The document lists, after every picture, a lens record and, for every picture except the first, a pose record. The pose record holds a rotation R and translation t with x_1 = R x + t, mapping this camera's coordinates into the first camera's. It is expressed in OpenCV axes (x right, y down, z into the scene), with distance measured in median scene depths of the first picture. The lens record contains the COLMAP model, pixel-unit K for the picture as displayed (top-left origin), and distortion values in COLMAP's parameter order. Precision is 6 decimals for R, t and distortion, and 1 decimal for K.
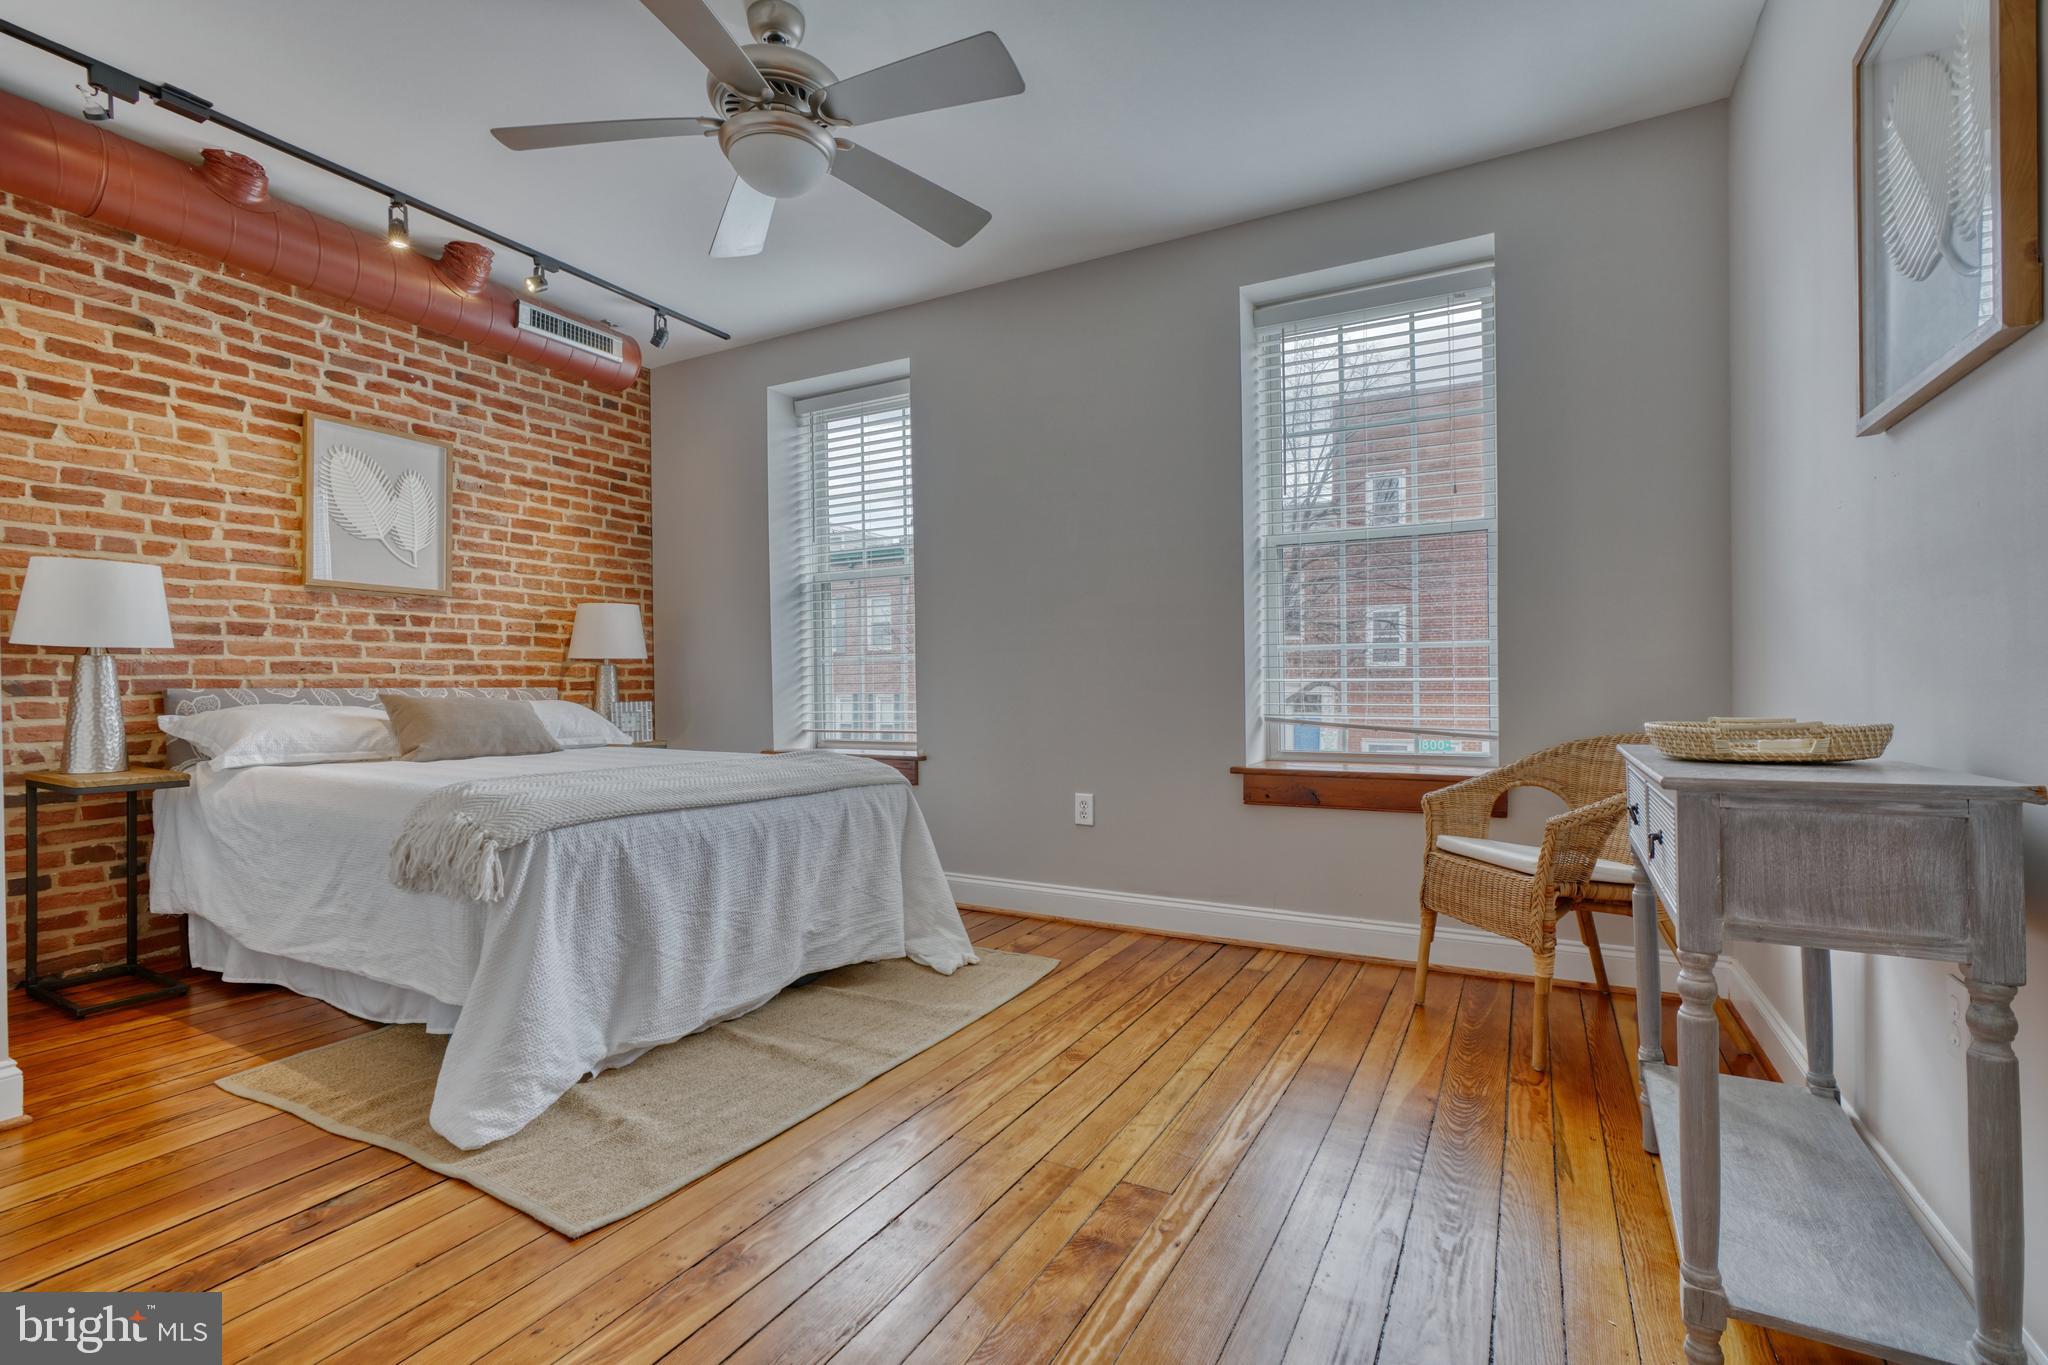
lens RADIAL K [[922.1, 0, 1021.3], [0, 922.1, 680.8], [0, 0, 1]] dist [-0.006615, 0.002868]
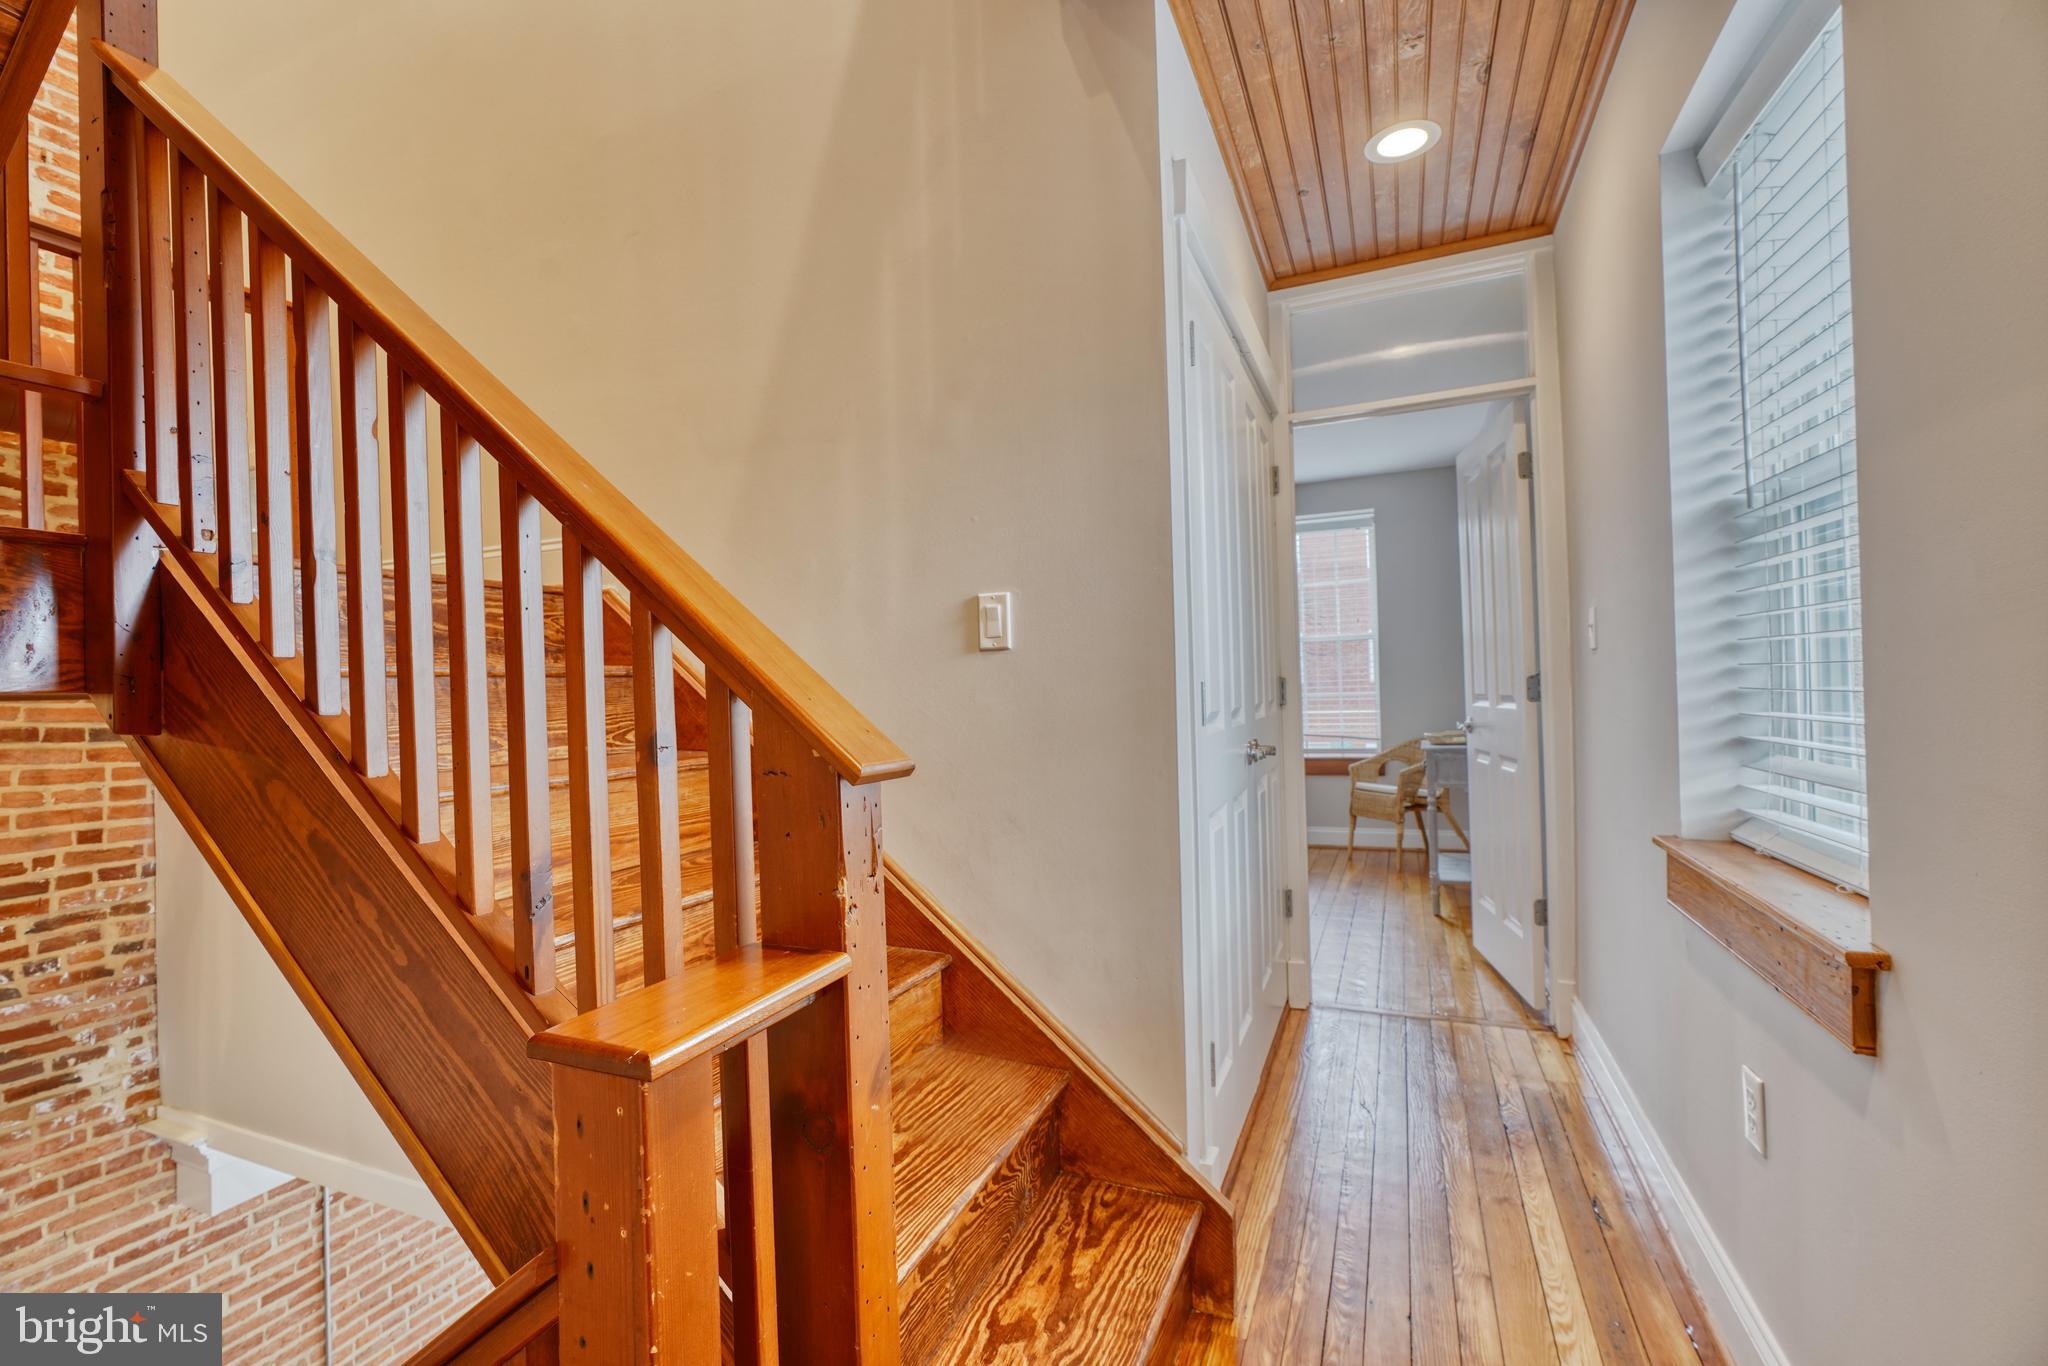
lens RADIAL K [[922.1, 0, 1024.0], [0, 922.1, 687.6], [0, 0, 1]] dist [-0.006615, 0.002868]
pose [[0.993147, -0.025911, 0.113964, -0.618237], [0.026557, 0.999639, -0.004152, -0.080143], [-0.113815, 0.007150, 0.993476, -1.174808]]
